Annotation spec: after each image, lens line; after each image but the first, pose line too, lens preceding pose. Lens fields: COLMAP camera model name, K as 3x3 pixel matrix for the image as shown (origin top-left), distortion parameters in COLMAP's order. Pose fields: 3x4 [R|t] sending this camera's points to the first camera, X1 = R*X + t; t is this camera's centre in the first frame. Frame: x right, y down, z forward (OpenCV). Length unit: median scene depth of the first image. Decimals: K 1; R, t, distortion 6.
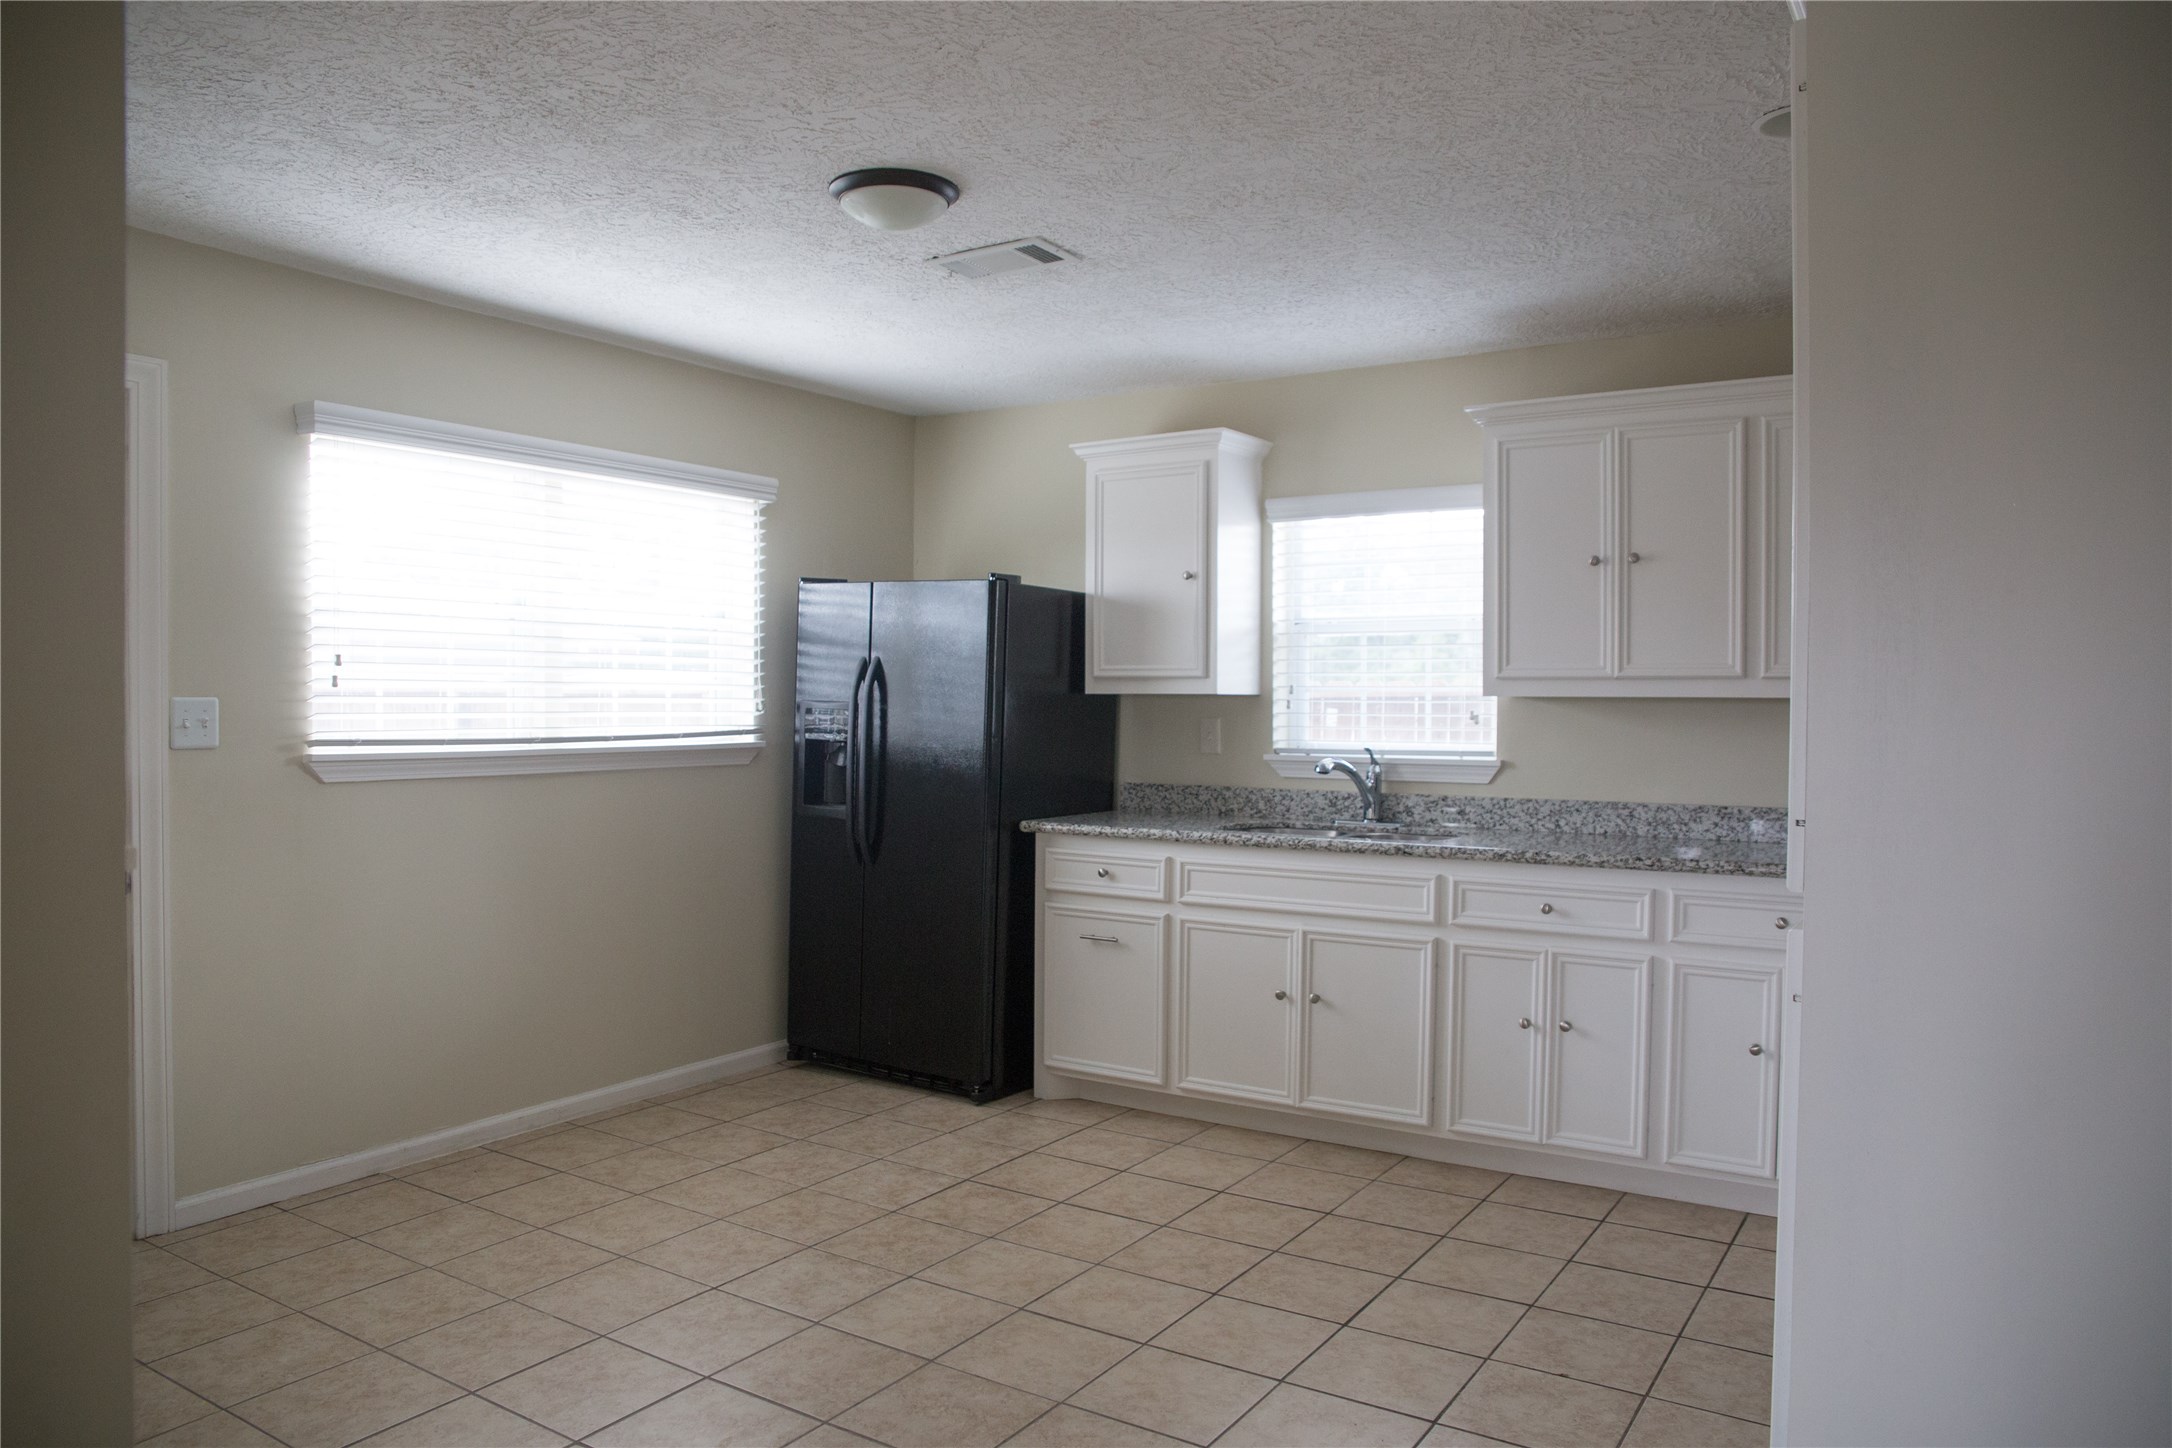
lens RADIAL K [[1506.3, 0, 1087.8], [0, 1506.3, 723.0], [0, 0, 1]] dist [-0.072480, 0.011379]
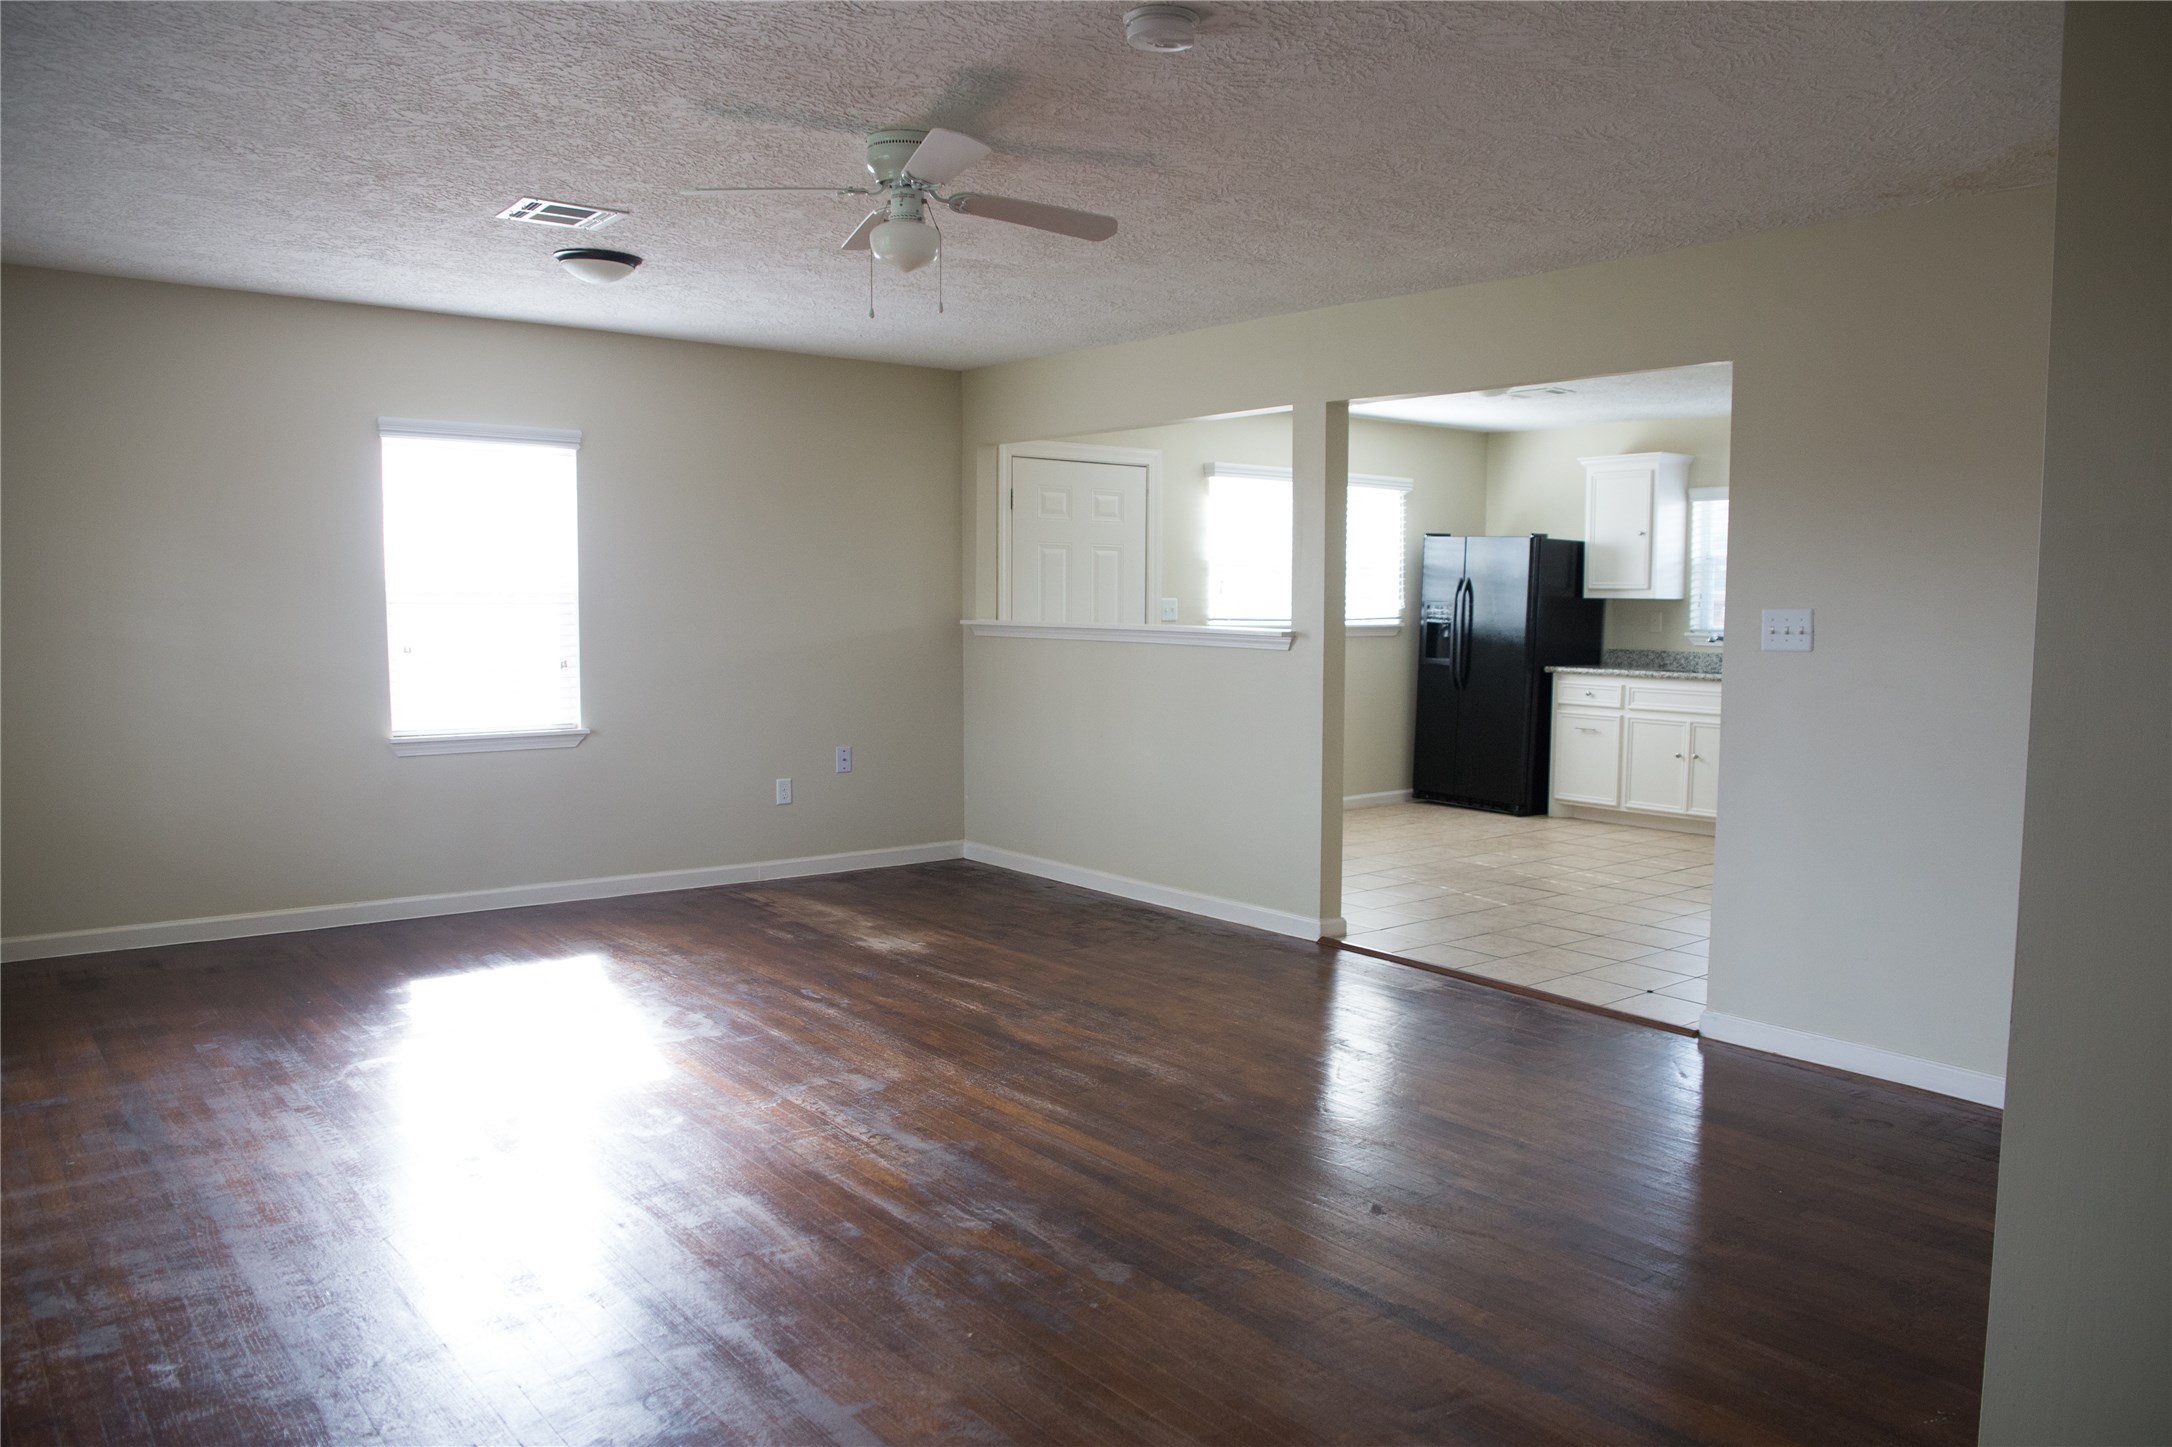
lens RADIAL K [[1656.8, 0, 1102.9], [0, 1656.8, 729.2], [0, 0, 1]] dist [-0.109290, -0.000074]
pose [[0.945875, 0.026083, -0.323481, 0.100612], [-0.006420, 0.998074, 0.061705, 0.021231], [0.324468, -0.056288, 0.944221, -1.130899]]
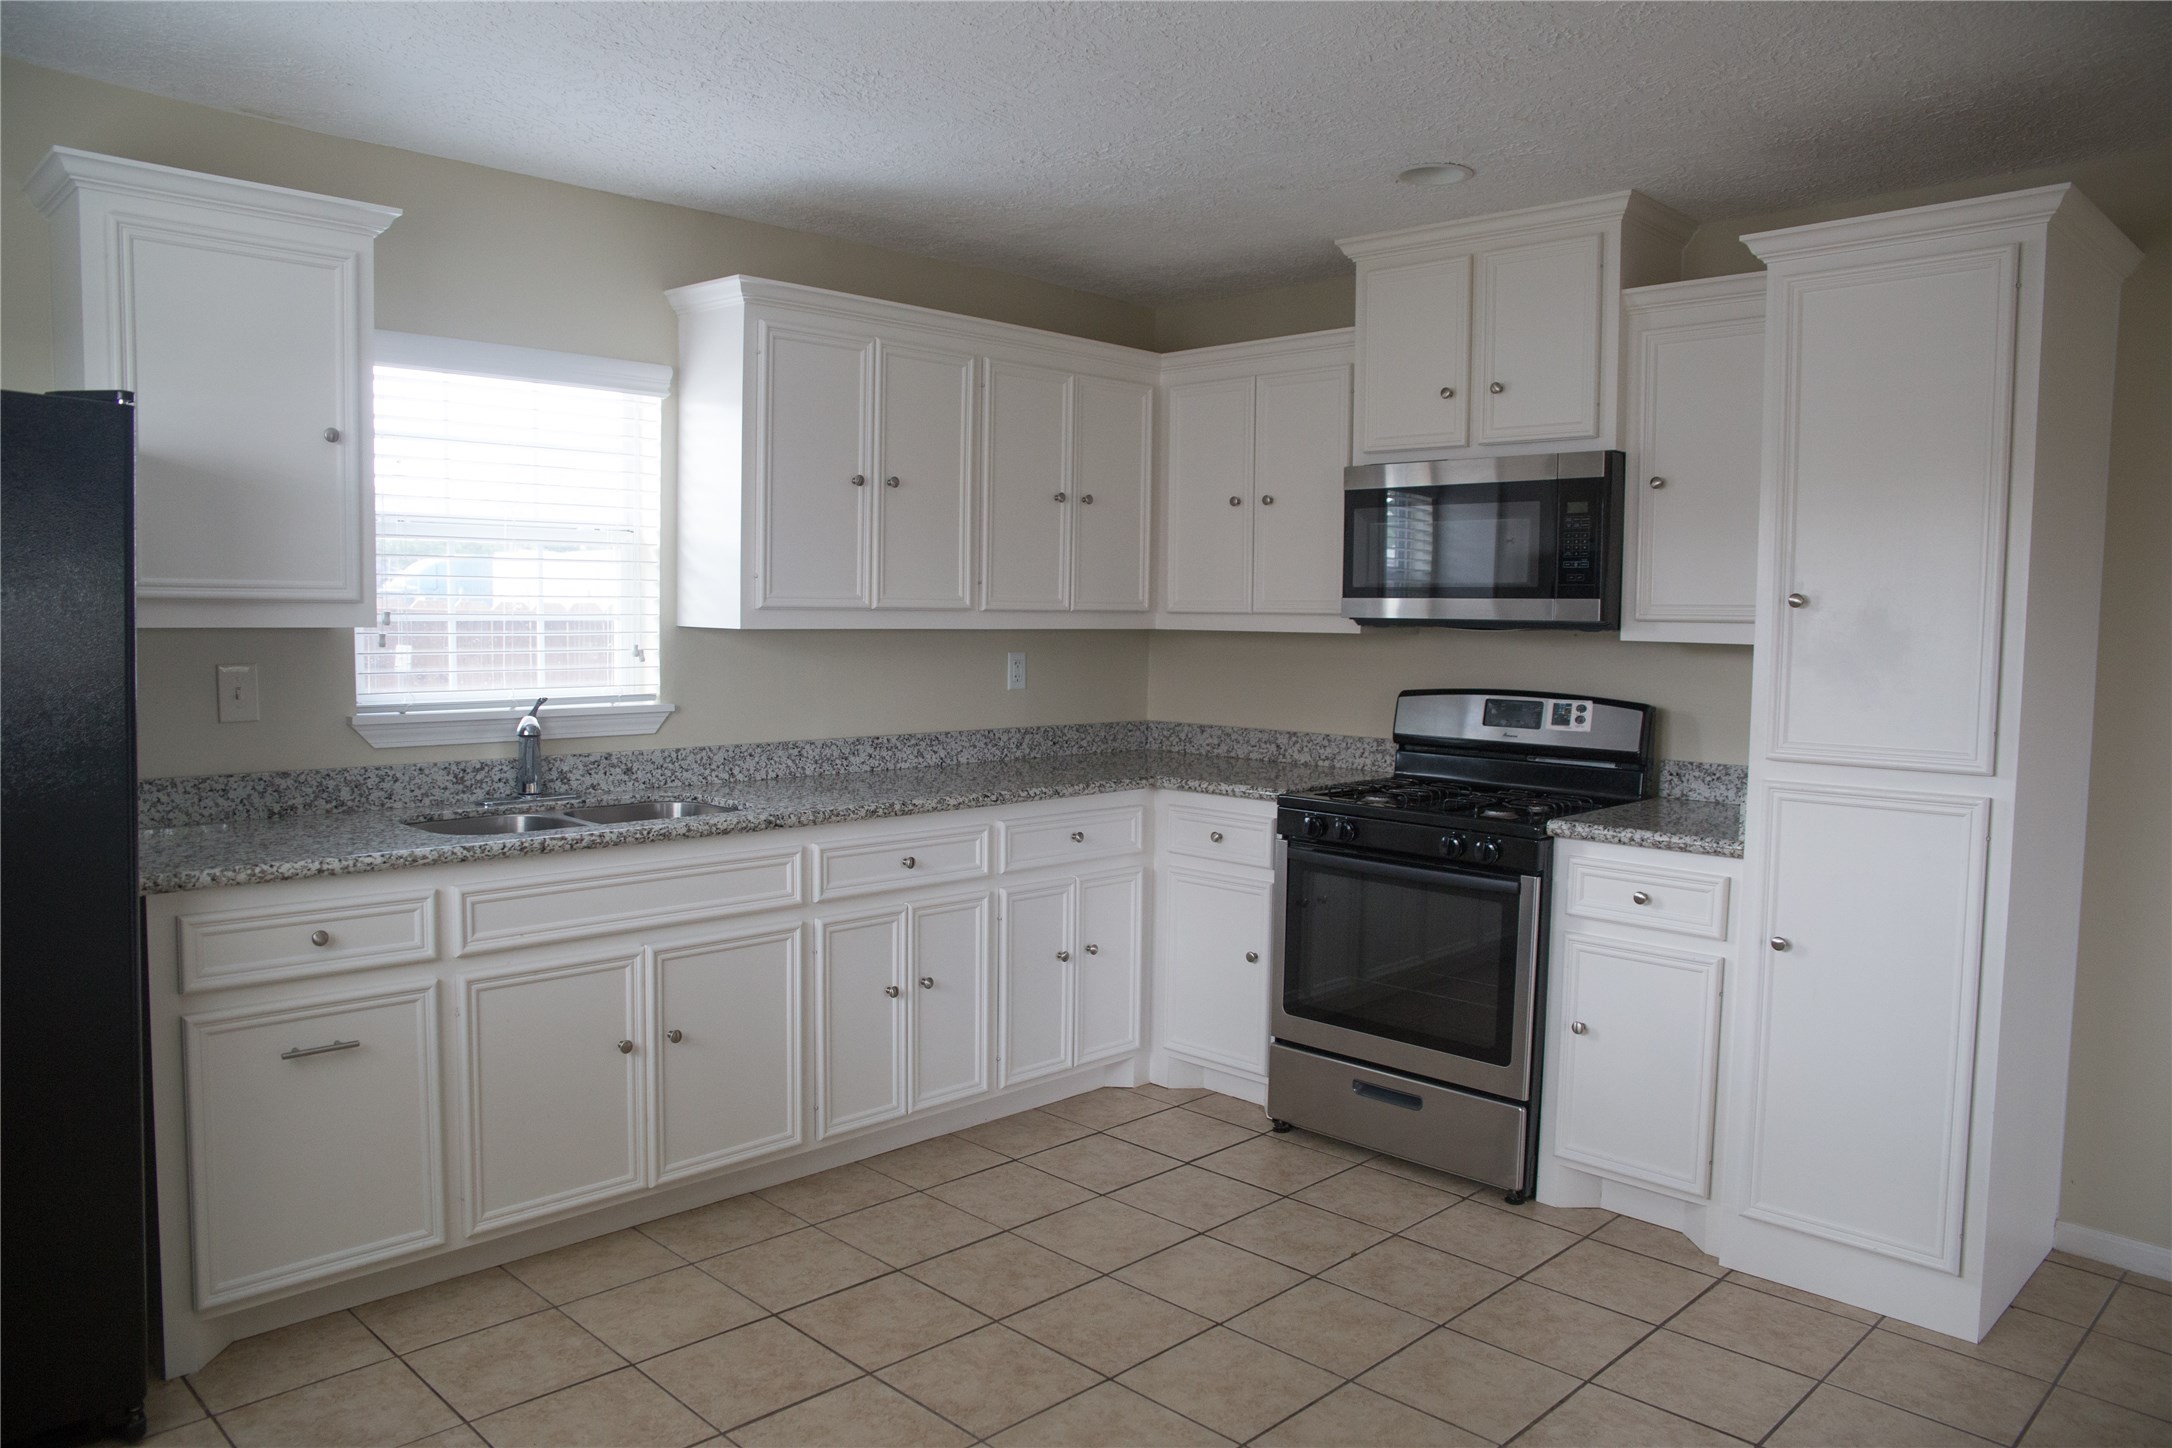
lens RADIAL K [[1506.3, 0, 1075.9], [0, 1506.3, 733.1], [0, 0, 1]] dist [-0.072480, 0.011379]
pose [[0.211946, -0.077585, 0.974197, -0.477712], [0.005082, 0.996918, 0.078289, -0.022387], [-0.977268, -0.011642, 0.211688, 0.595074]]
